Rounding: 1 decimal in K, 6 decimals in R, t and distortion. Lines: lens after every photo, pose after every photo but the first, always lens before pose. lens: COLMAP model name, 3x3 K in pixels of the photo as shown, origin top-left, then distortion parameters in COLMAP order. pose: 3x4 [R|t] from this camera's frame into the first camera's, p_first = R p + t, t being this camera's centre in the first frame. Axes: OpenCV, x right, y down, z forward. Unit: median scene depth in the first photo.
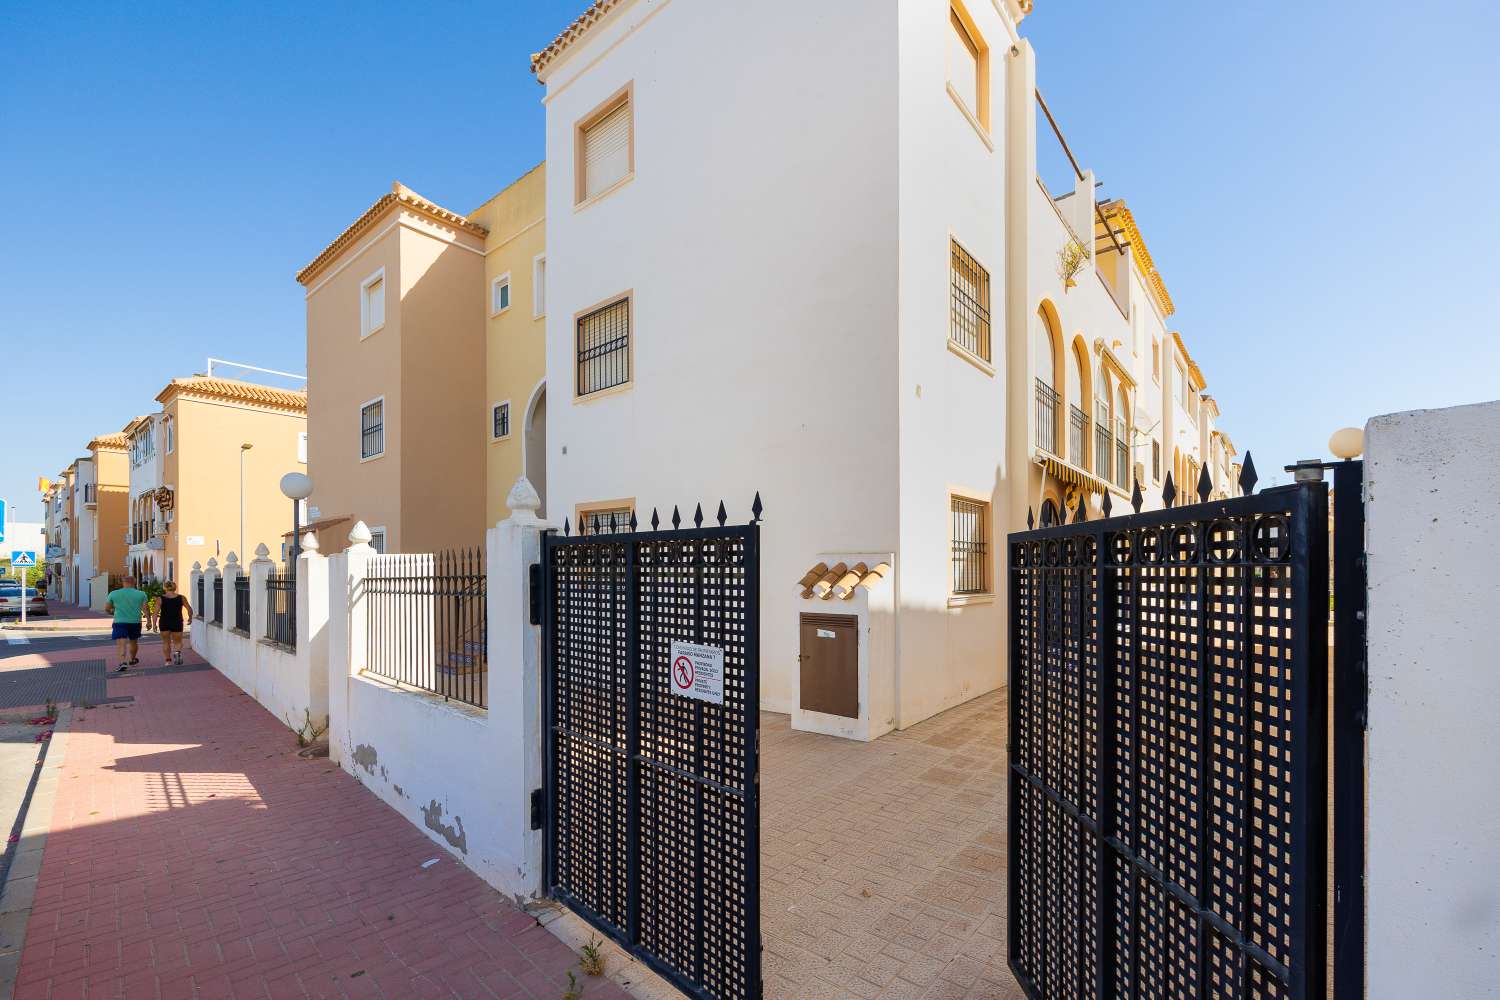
lens RADIAL K [[647.0, 0, 763.0], [0, 647.0, 573.7], [0, 0, 1]] dist [0.001305, 0.000527]
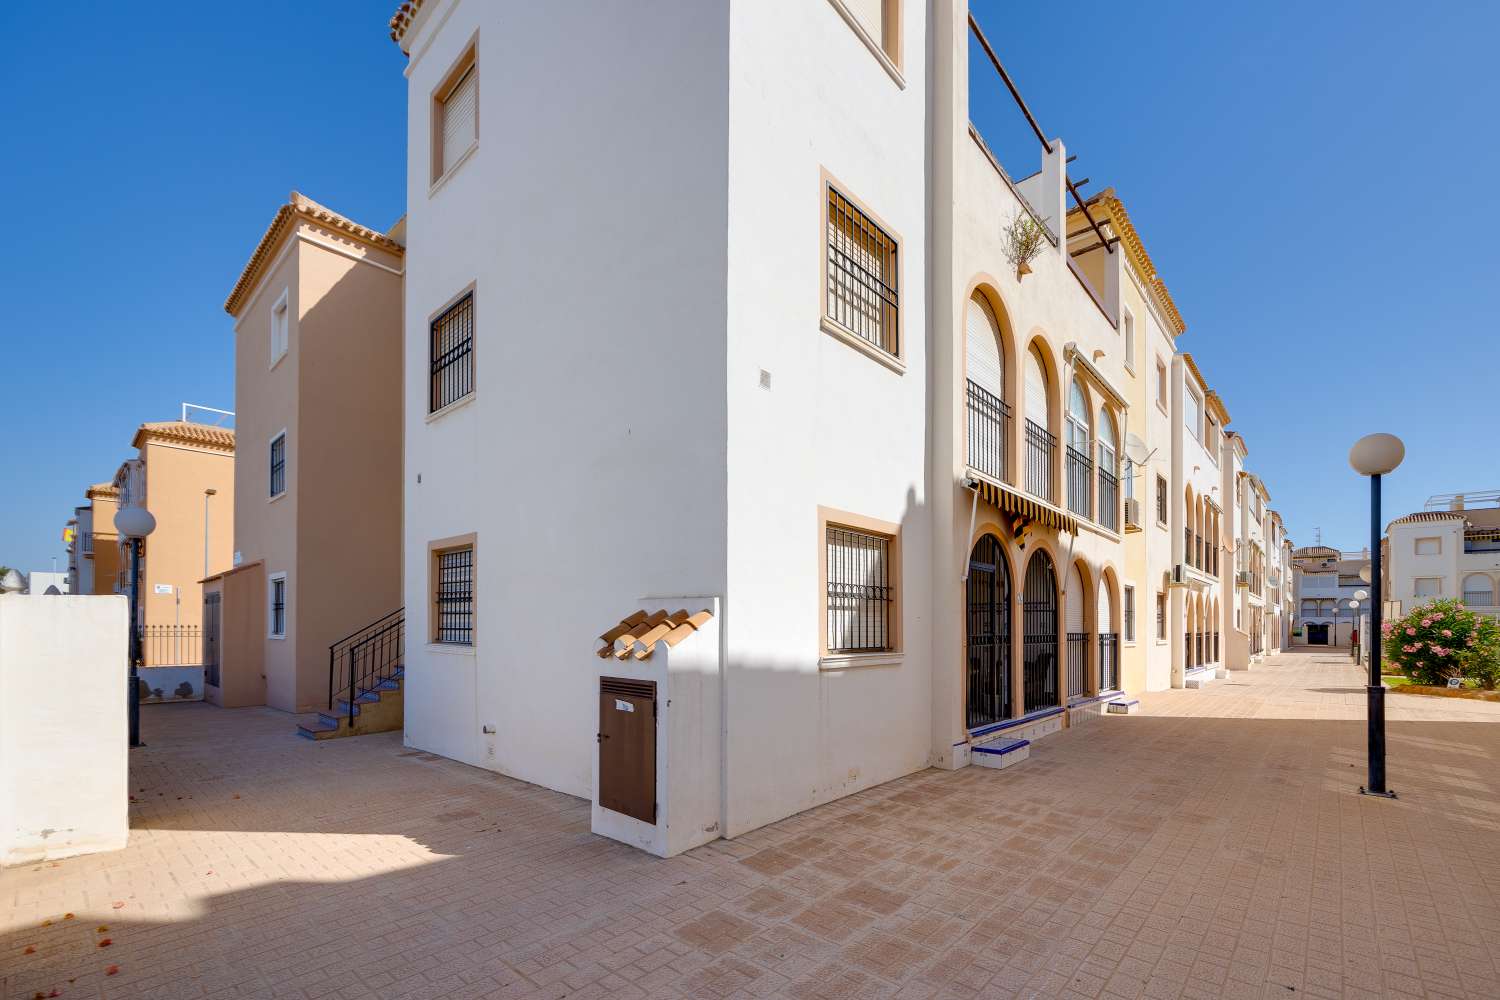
lens RADIAL K [[652.9, 0, 754.4], [0, 652.9, 623.9], [0, 0, 1]] dist [-0.000879, -0.000448]
pose [[0.998780, 0.007604, -0.048798, 0.158845], [-0.007866, 0.999956, -0.005190, 0.001240], [0.048757, 0.005568, 0.998795, 0.150806]]
